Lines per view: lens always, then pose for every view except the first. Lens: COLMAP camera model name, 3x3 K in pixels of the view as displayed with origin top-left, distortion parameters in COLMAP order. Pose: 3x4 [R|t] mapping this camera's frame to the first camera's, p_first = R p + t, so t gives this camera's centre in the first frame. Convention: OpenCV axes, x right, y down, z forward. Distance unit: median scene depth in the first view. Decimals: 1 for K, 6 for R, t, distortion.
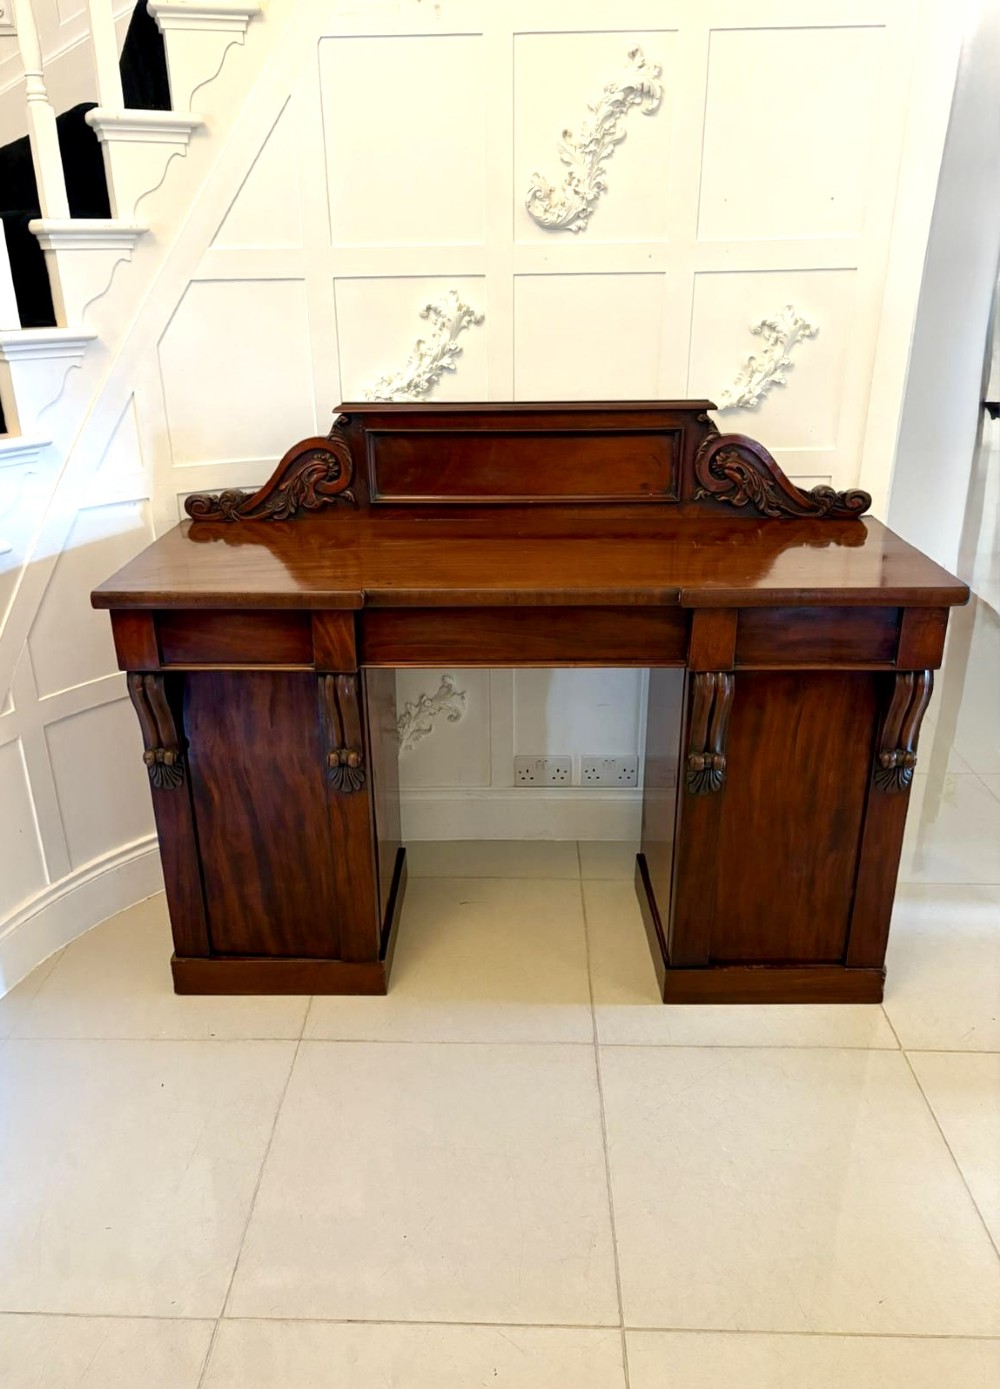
lens RADIAL K [[1064.0, 0, 487.2], [0, 1064.0, 703.6], [0, 0, 1]] dist [0.042445, -0.004292]
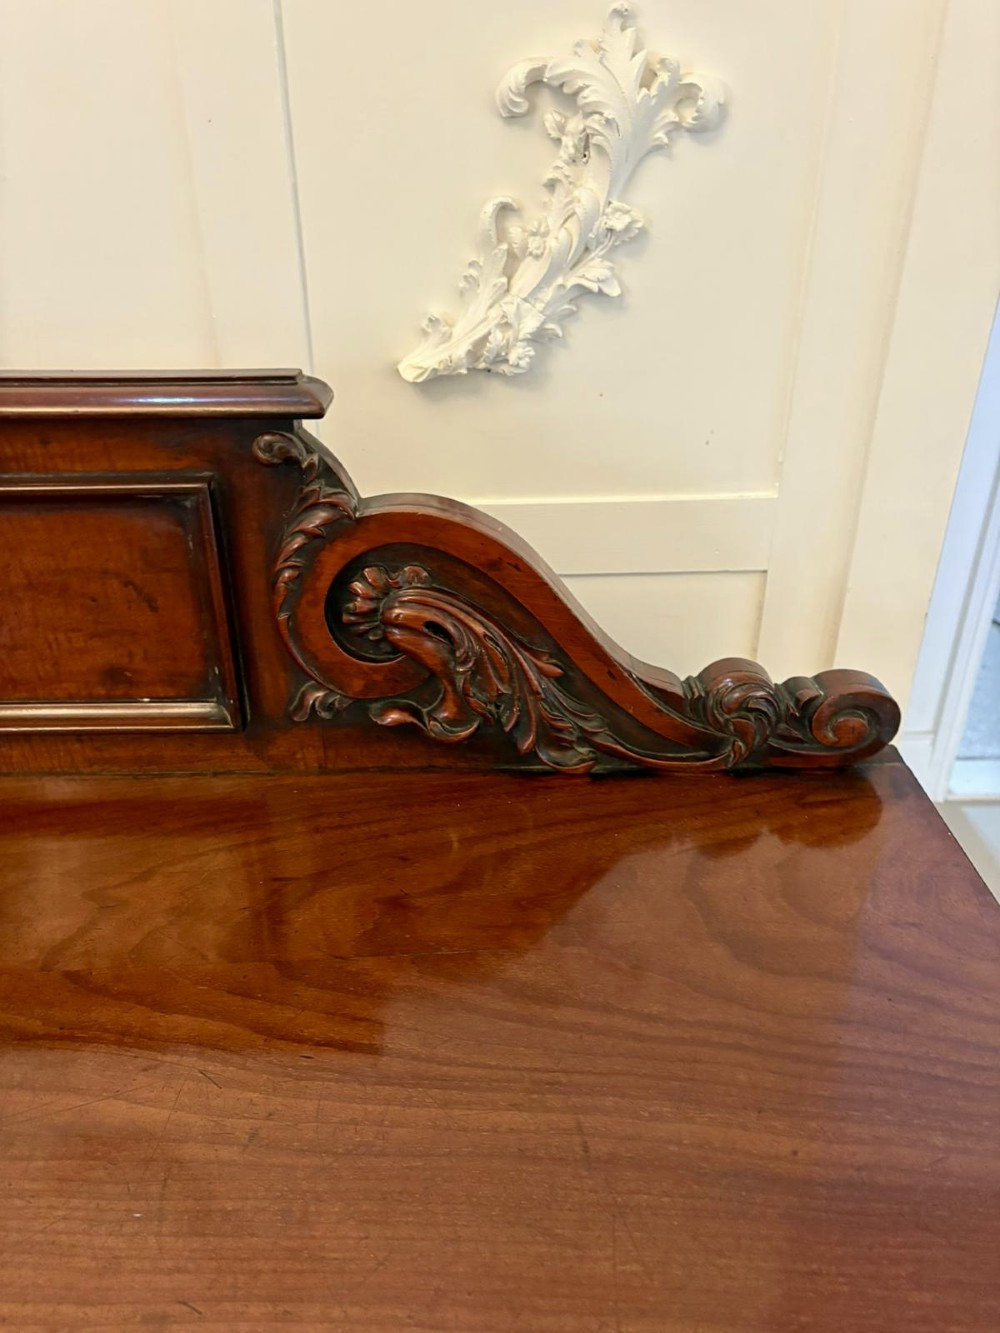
lens RADIAL K [[1016.5, 0, 496.8], [0, 1016.5, 667.7], [0, 0, 1]] dist [0.045537, -0.021514]
pose [[0.999200, -0.015191, 0.037004, 0.242933], [0.011014, 0.993805, 0.110588, -0.238146], [-0.038454, -0.110092, 0.993177, 0.737043]]
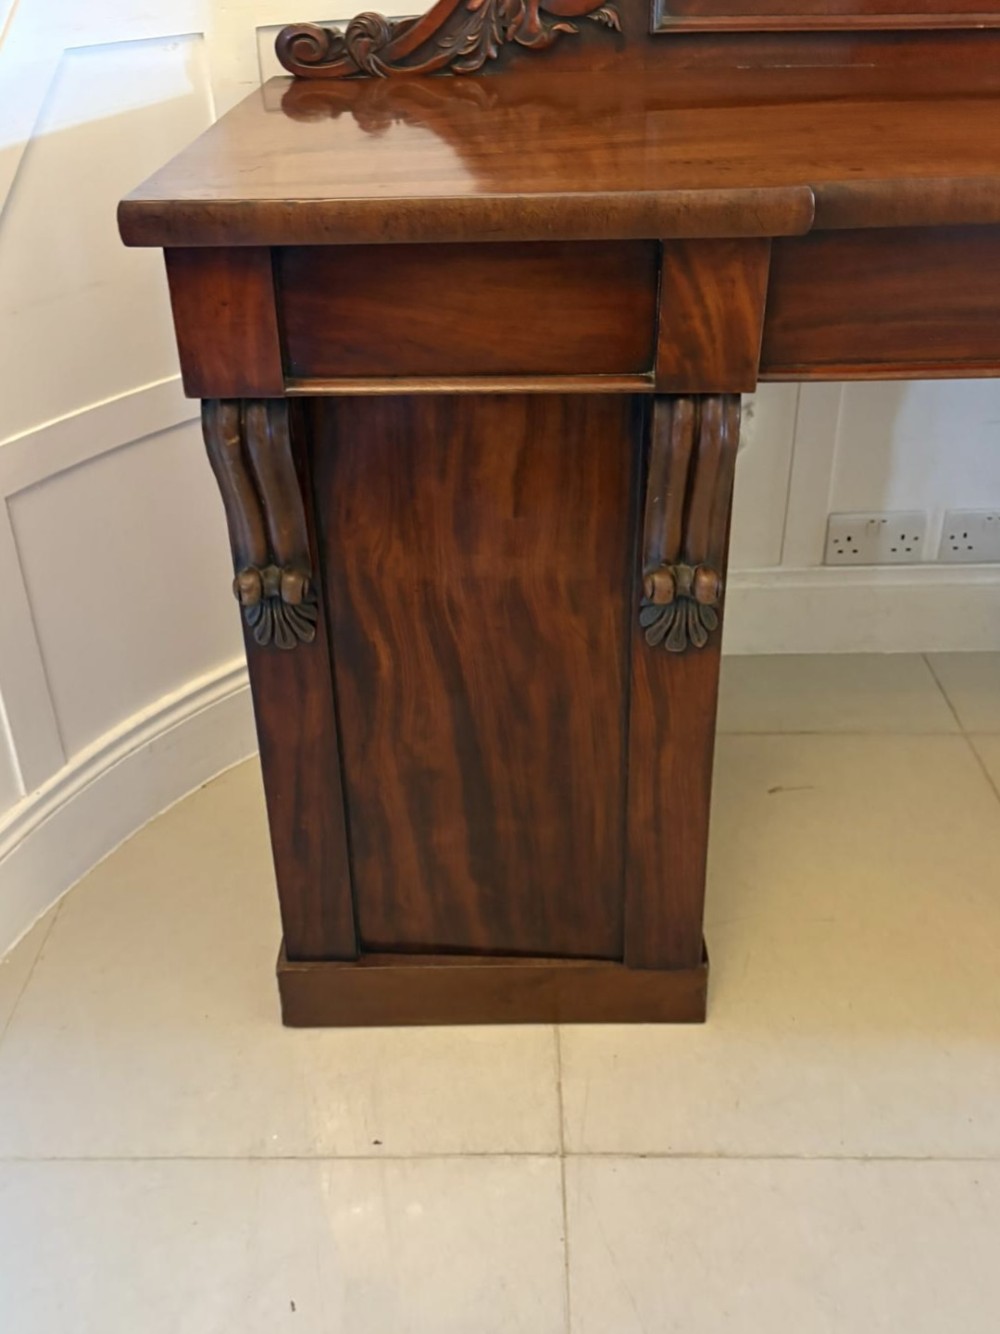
lens RADIAL K [[1173.3, 0, 503.4], [0, 1173.3, 433.4], [0, 0, 1]] dist [0.004300, 0.041773]
pose [[0.999797, -0.015679, 0.012634, -0.193839], [0.015091, 0.998854, 0.045422, -0.030603], [-0.013332, -0.045222, 0.998888, 0.463652]]
